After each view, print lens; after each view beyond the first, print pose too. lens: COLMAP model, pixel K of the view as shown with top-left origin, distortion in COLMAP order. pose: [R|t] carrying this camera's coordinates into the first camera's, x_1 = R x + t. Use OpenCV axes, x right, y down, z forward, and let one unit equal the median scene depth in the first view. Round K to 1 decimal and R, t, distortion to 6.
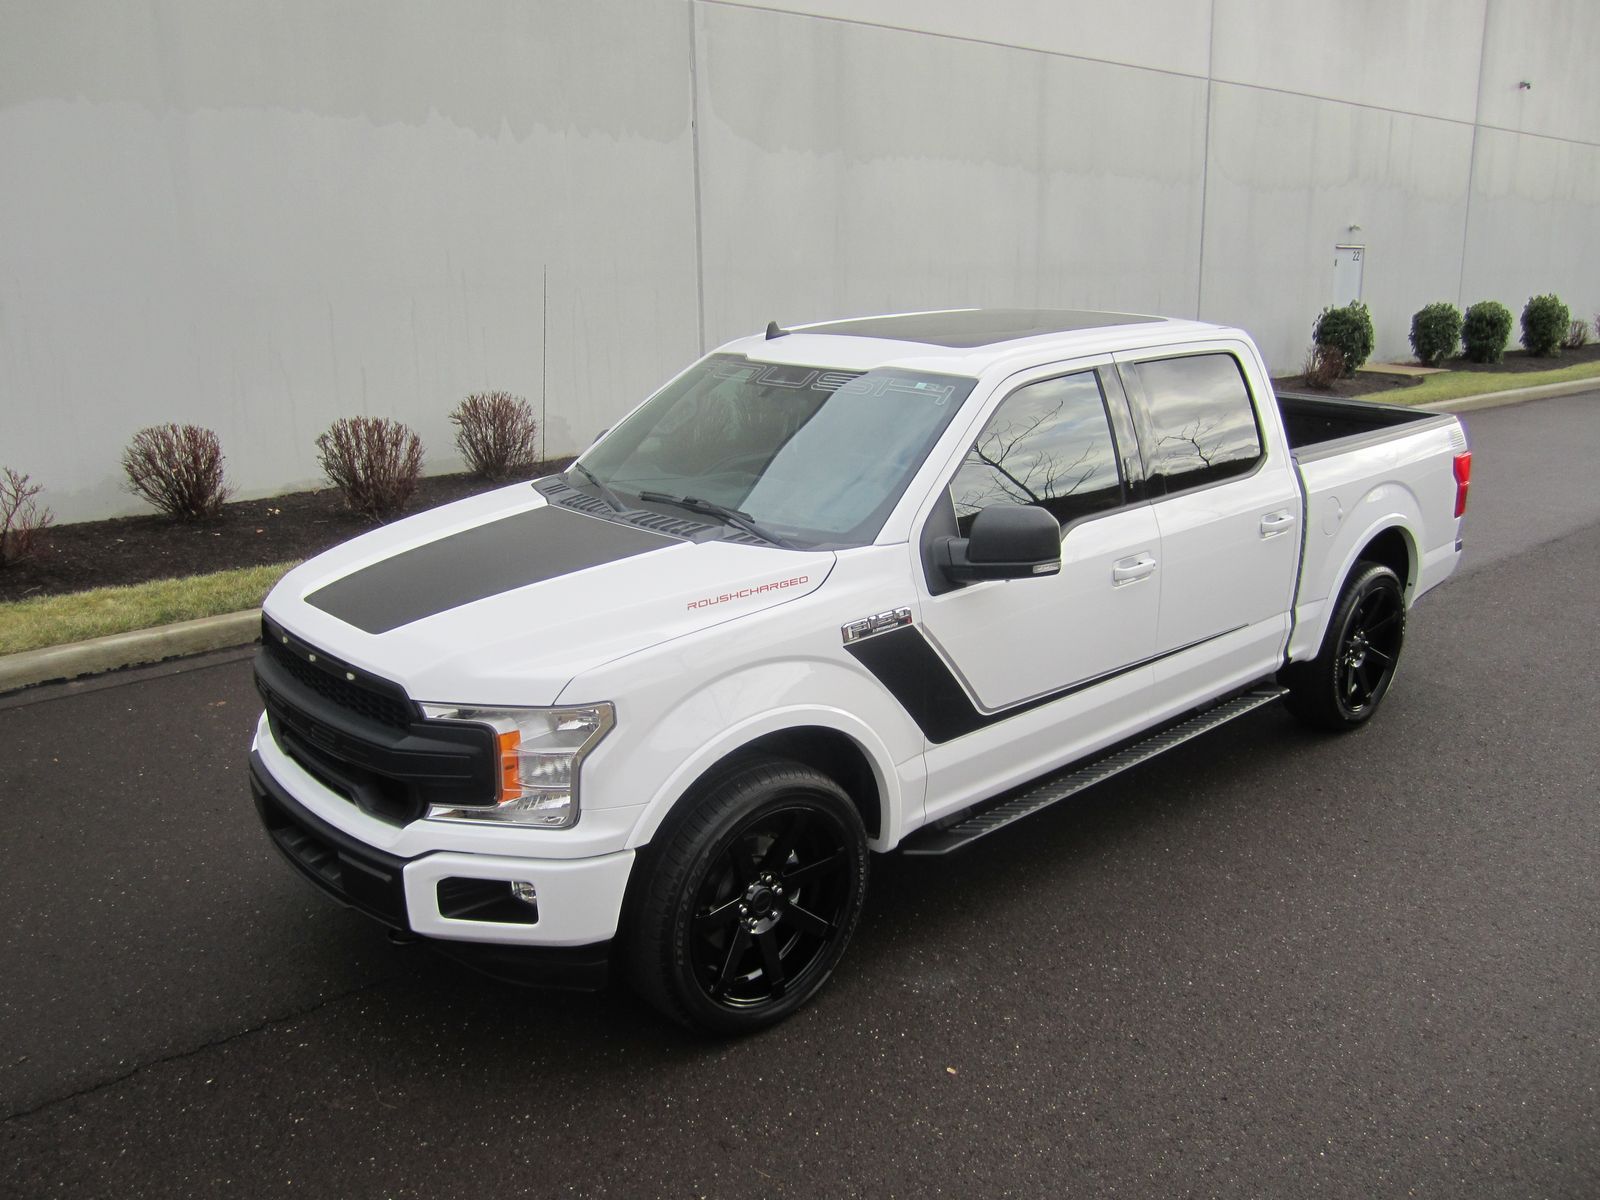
lens RADIAL K [[1323.8, 0, 800.4], [0, 1323.8, 605.5], [0, 0, 1]] dist [-0.047364, 0.001070]
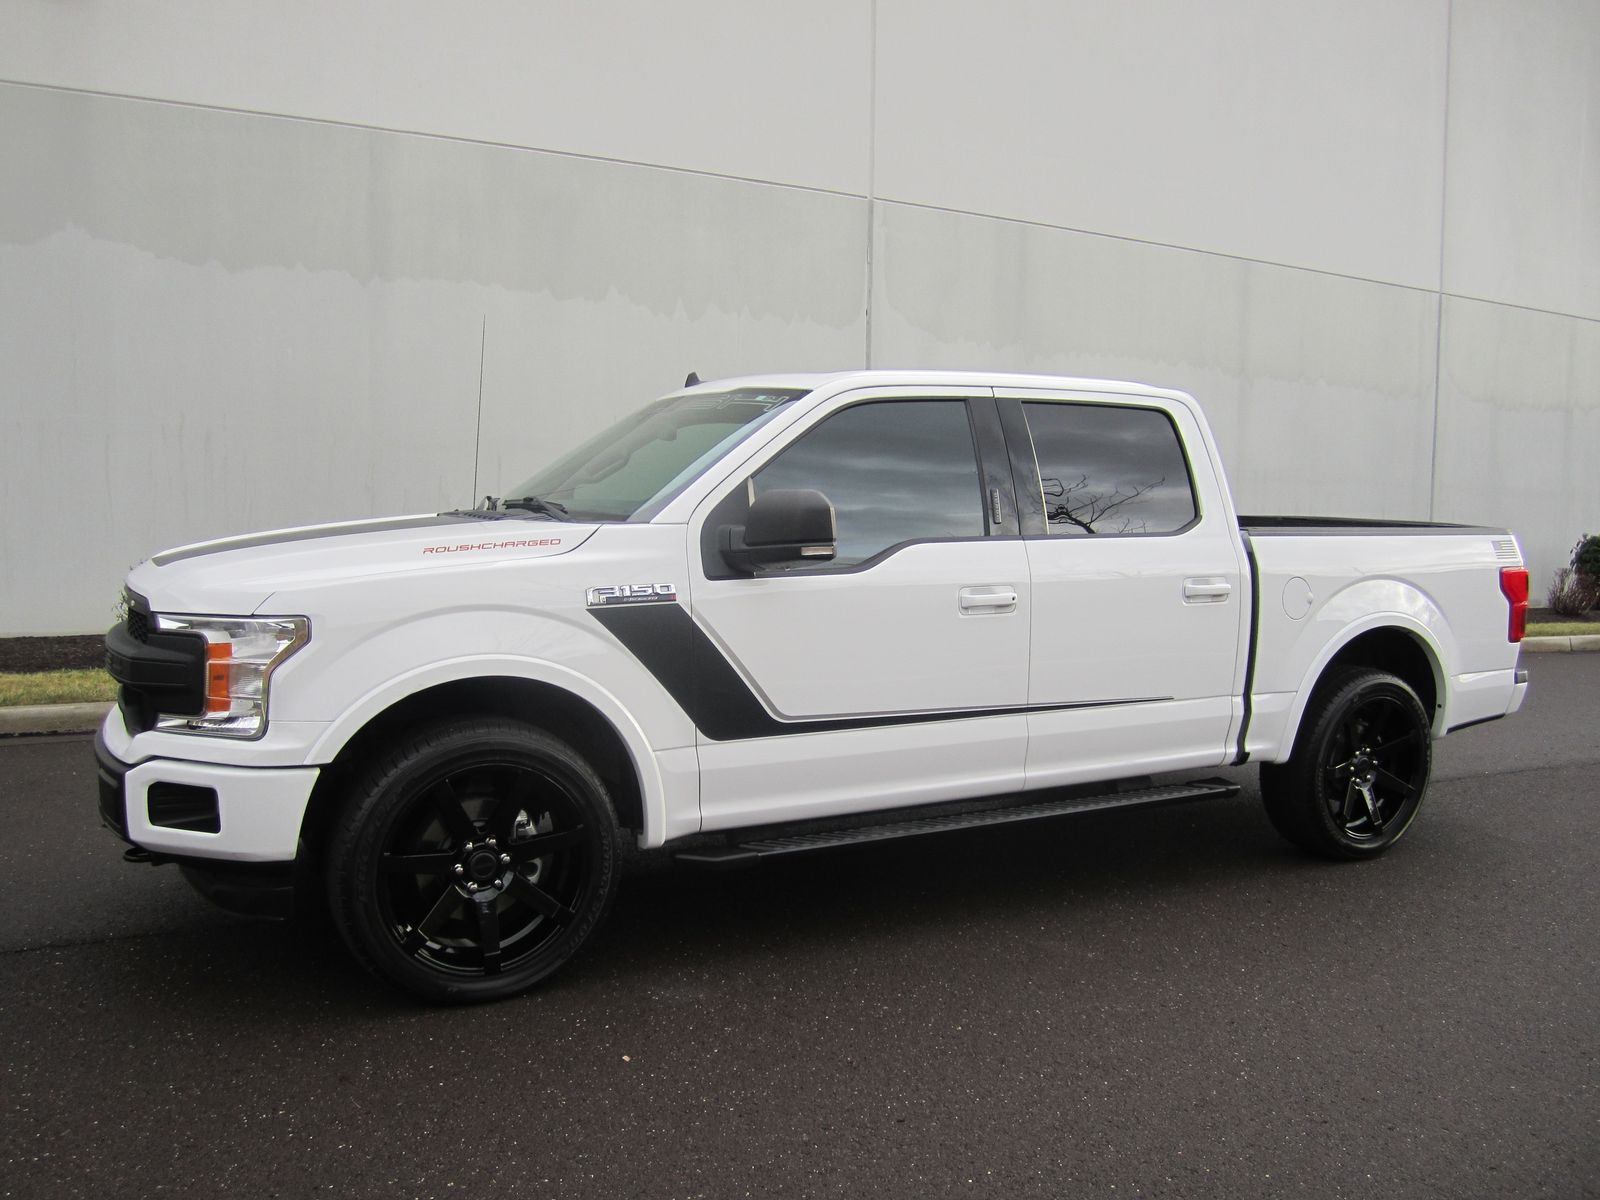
lens RADIAL K [[1318.6, 0, 805.8], [0, 1318.6, 630.9], [0, 0, 1]] dist [-0.062955, 0.003227]
pose [[0.973703, 0.049316, -0.222420, 0.391785], [-0.085797, 0.983790, -0.157467, 0.178348], [0.211049, 0.172409, 0.962150, 0.089080]]
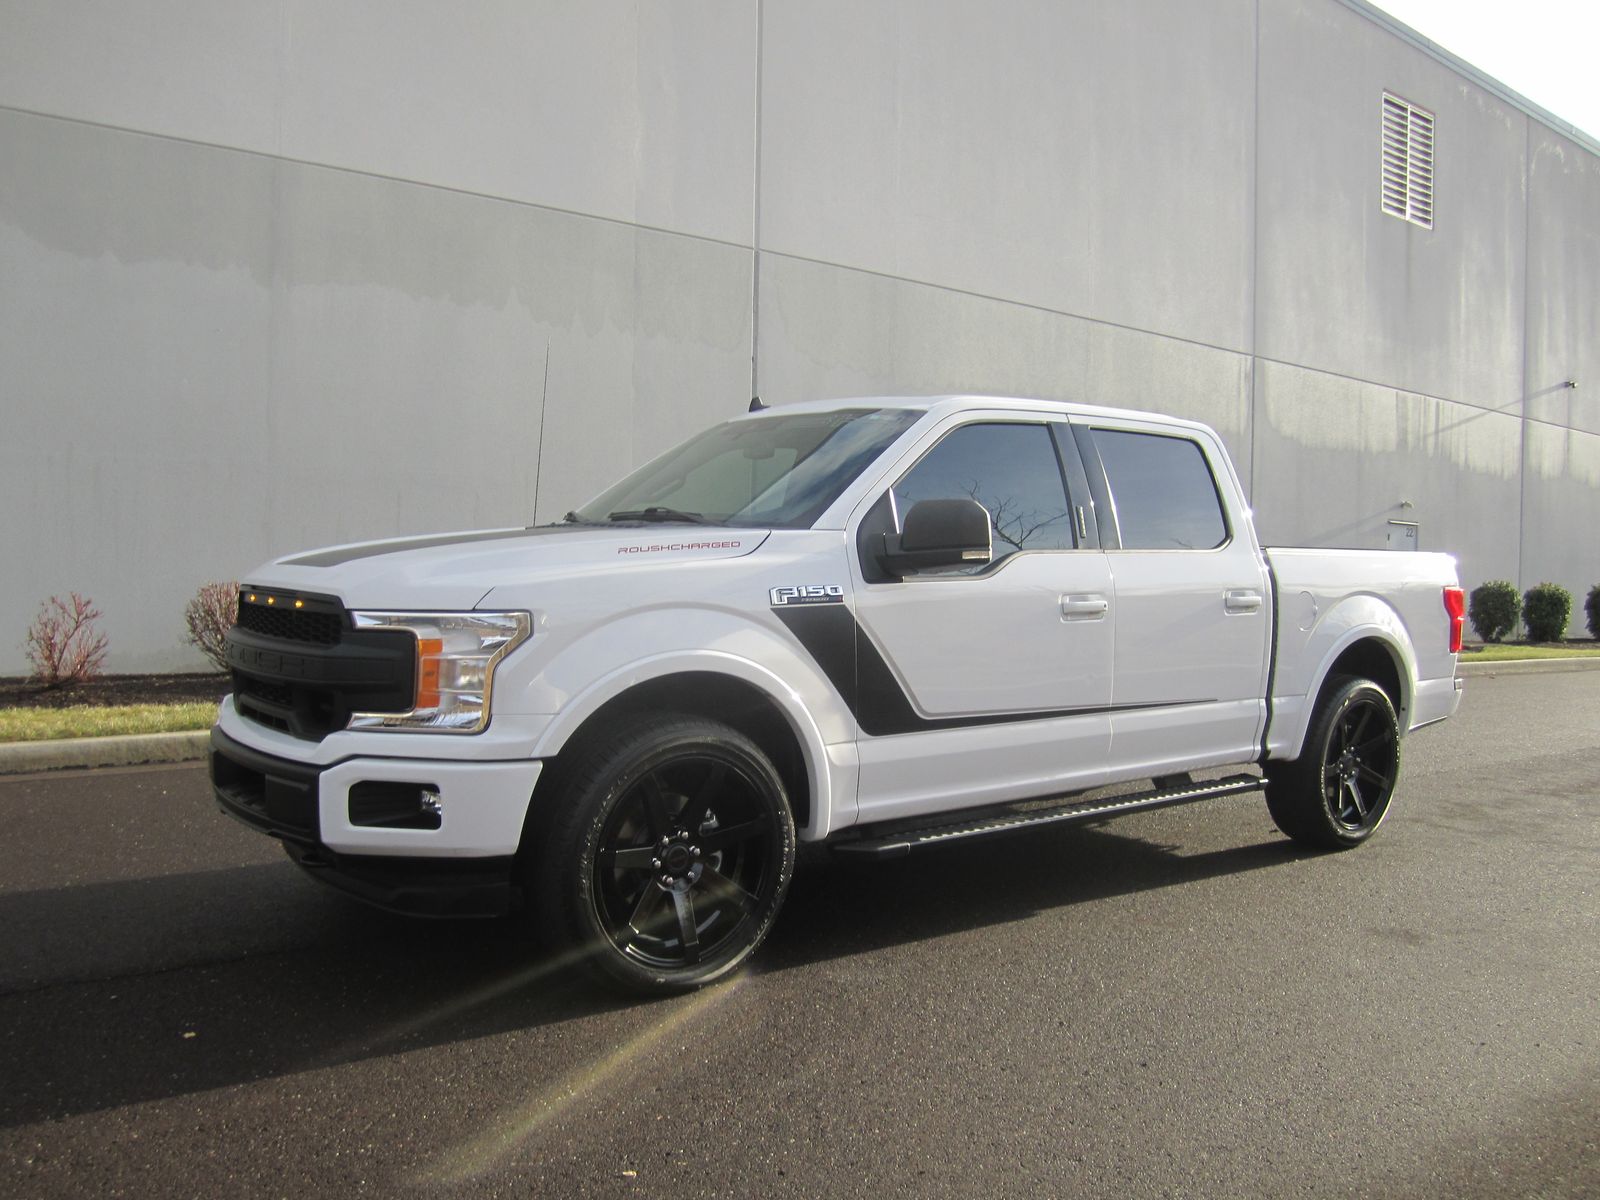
lens RADIAL K [[1318.2, 0, 802.6], [0, 1318.2, 610.5], [0, 0, 1]] dist [-0.054668, 0.010046]
pose [[0.997395, 0.034299, -0.063454, 0.116673], [-0.047721, 0.973438, -0.223921, 0.249569], [0.054088, 0.226366, 0.972539, -0.000164]]
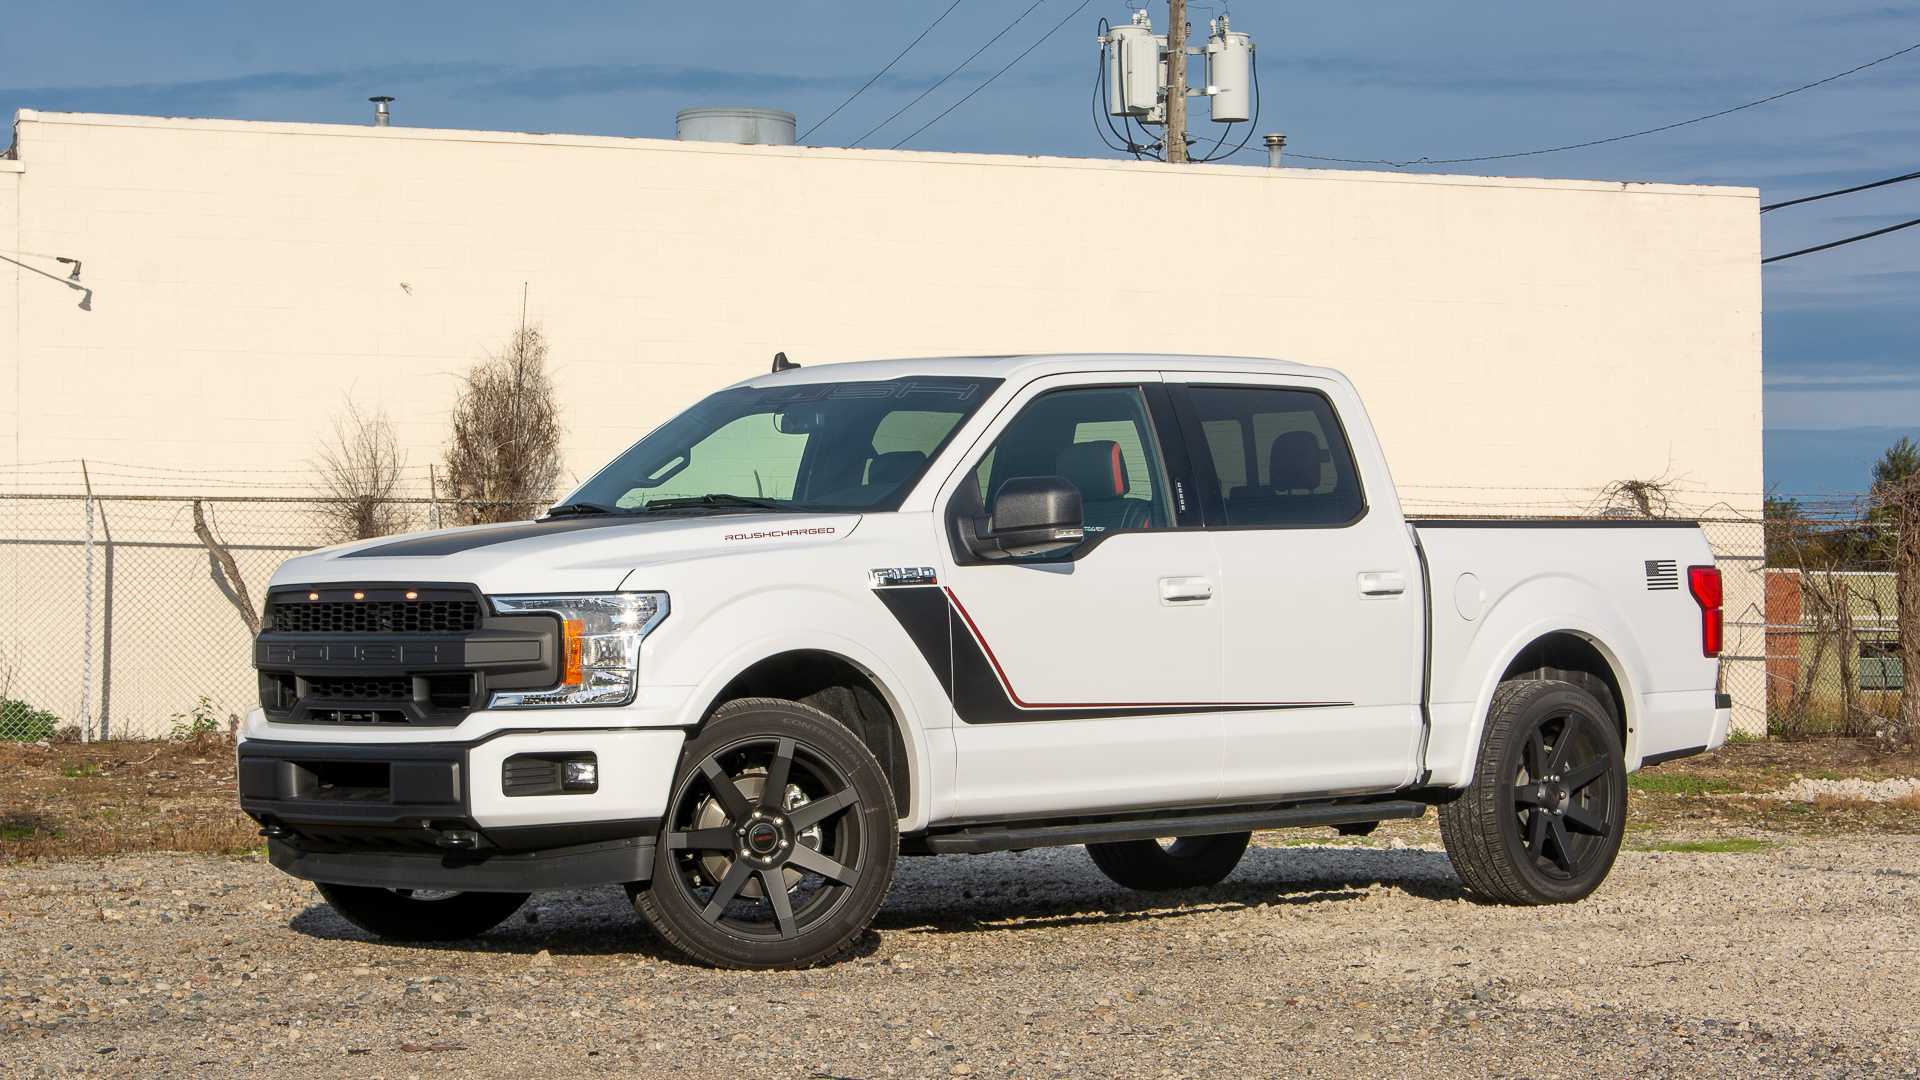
lens RADIAL K [[4257.4, 0, 959.7], [0, 4257.4, 540.7], [0, 0, 1]] dist [-0.034482, 0.008301]
pose [[0.998019, 0.004761, 0.062732, -0.103189], [0.013076, 0.959659, -0.280862, 0.893016], [-0.061539, 0.281126, 0.957696, -2.122963]]
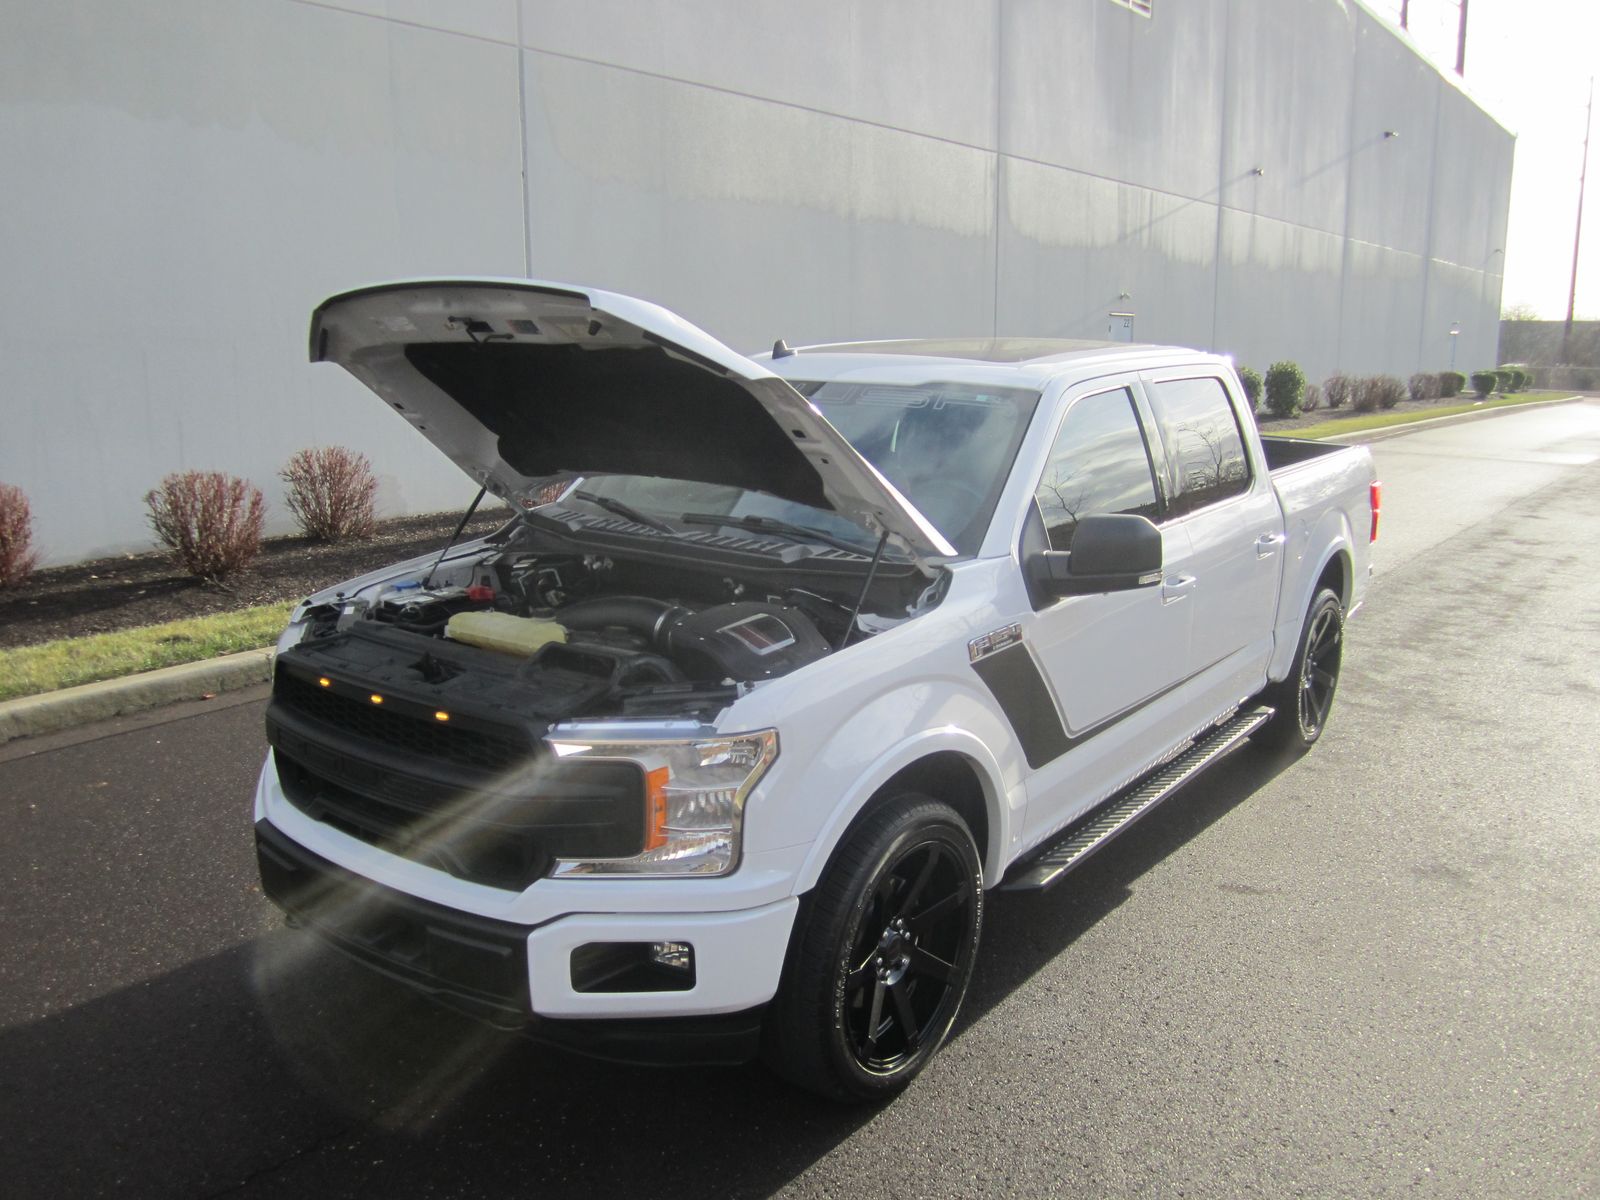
lens RADIAL K [[1325.9, 0, 797.1], [0, 1325.9, 605.1], [0, 0, 1]] dist [-0.079314, 0.053727]
pose [[0.981981, -0.028992, 0.186743, -0.247147], [0.039289, 0.997891, -0.051679, 0.030976], [-0.184851, 0.058084, 0.981049, 0.103176]]
